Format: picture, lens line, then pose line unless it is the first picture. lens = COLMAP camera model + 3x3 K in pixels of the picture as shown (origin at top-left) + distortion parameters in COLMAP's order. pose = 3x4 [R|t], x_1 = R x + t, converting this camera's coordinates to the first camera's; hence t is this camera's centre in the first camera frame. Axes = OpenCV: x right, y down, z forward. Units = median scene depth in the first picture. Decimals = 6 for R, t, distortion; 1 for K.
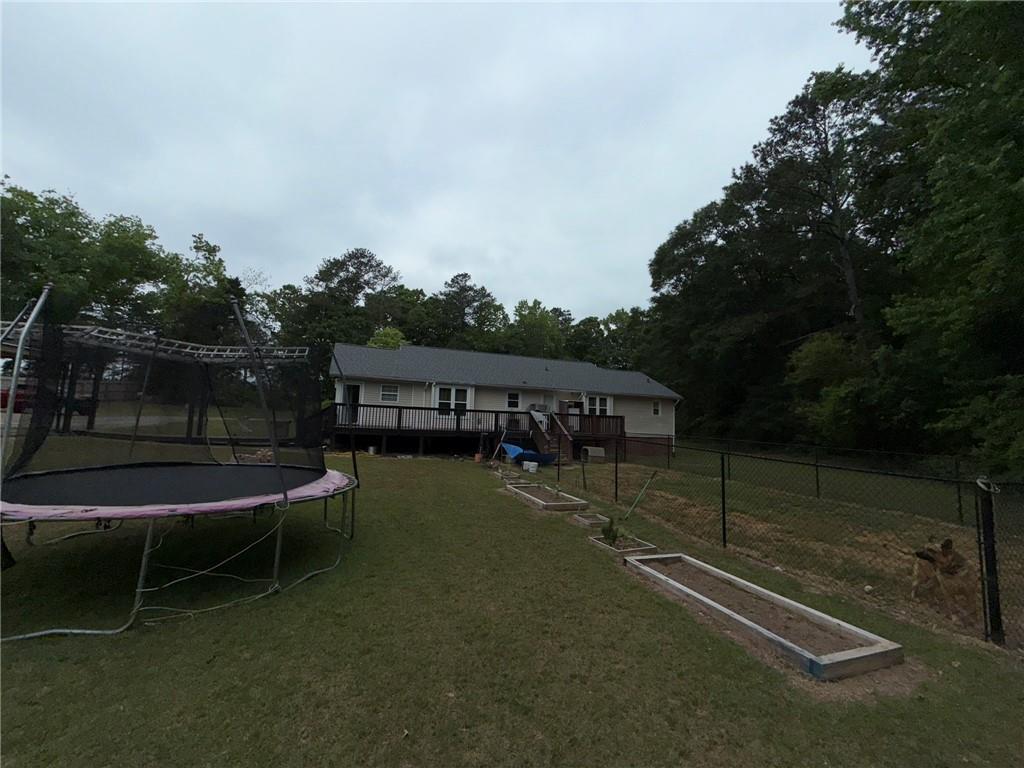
lens RADIAL K [[411.8, 0, 505.6], [0, 411.8, 383.6], [0, 0, 1]] dist [0.000482, -0.000222]
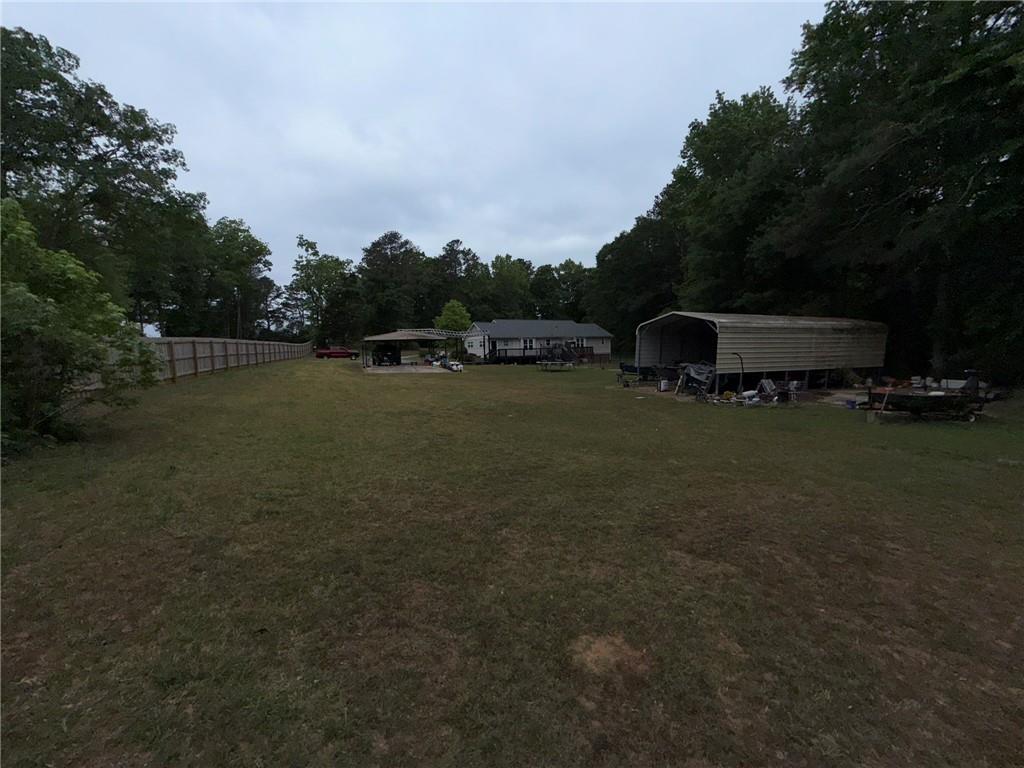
lens RADIAL K [[411.8, 0, 508.8], [0, 411.8, 384.6], [0, 0, 1]] dist [0.000482, -0.000222]
pose [[0.985229, -0.072089, 0.155331, -0.597134], [0.041811, 0.980887, 0.190033, -0.184168], [-0.166061, -0.180732, 0.969412, -1.345817]]
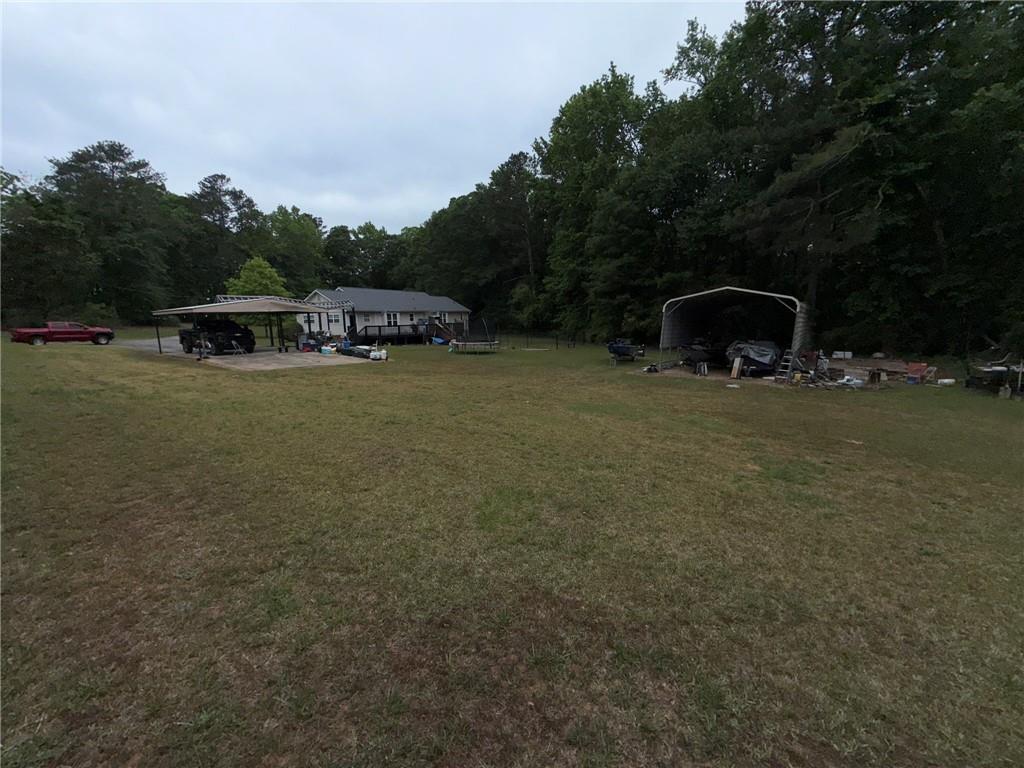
lens RADIAL K [[411.8, 0, 510.9], [0, 411.8, 382.4], [0, 0, 1]] dist [0.000482, -0.000222]
pose [[0.755371, -0.149174, 0.638092, -0.945419], [-0.019832, 0.968094, 0.249800, -0.166352], [-0.654997, -0.201347, 0.728312, -0.864797]]
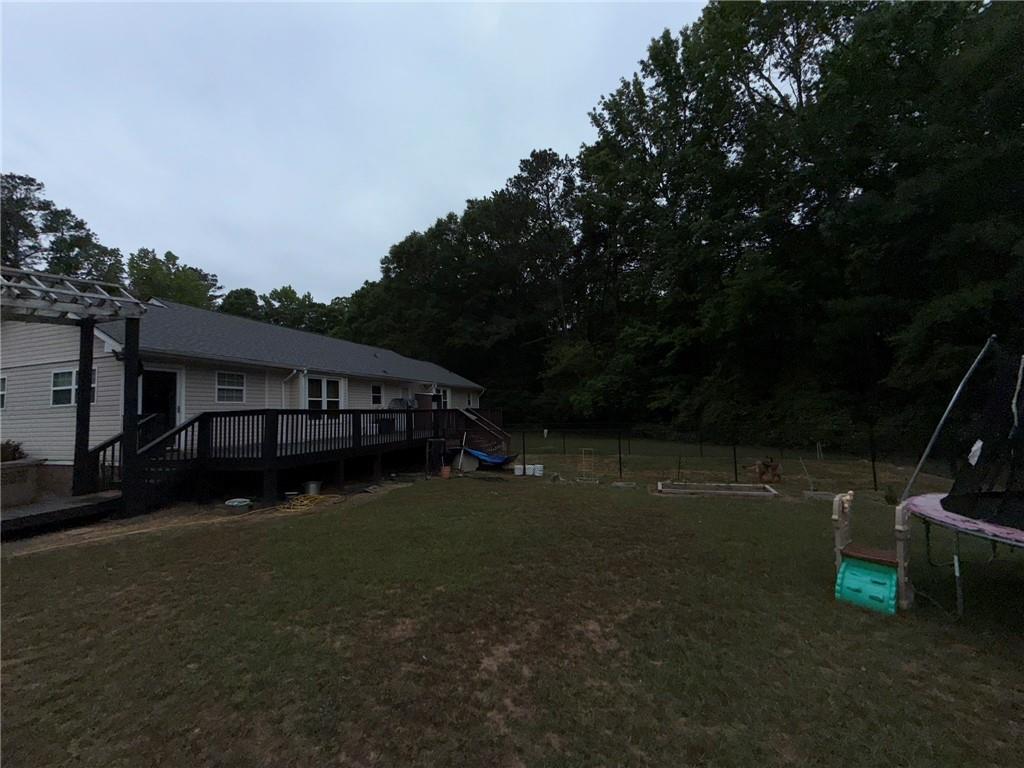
lens RADIAL K [[411.8, 0, 510.9], [0, 411.8, 381.9], [0, 0, 1]] dist [0.000482, -0.000222]
pose [[0.628456, 0.001965, 0.777842, -0.417945], [-0.021386, 0.999662, 0.014754, -0.000539], [-0.777551, -0.025907, 0.628286, 0.310455]]
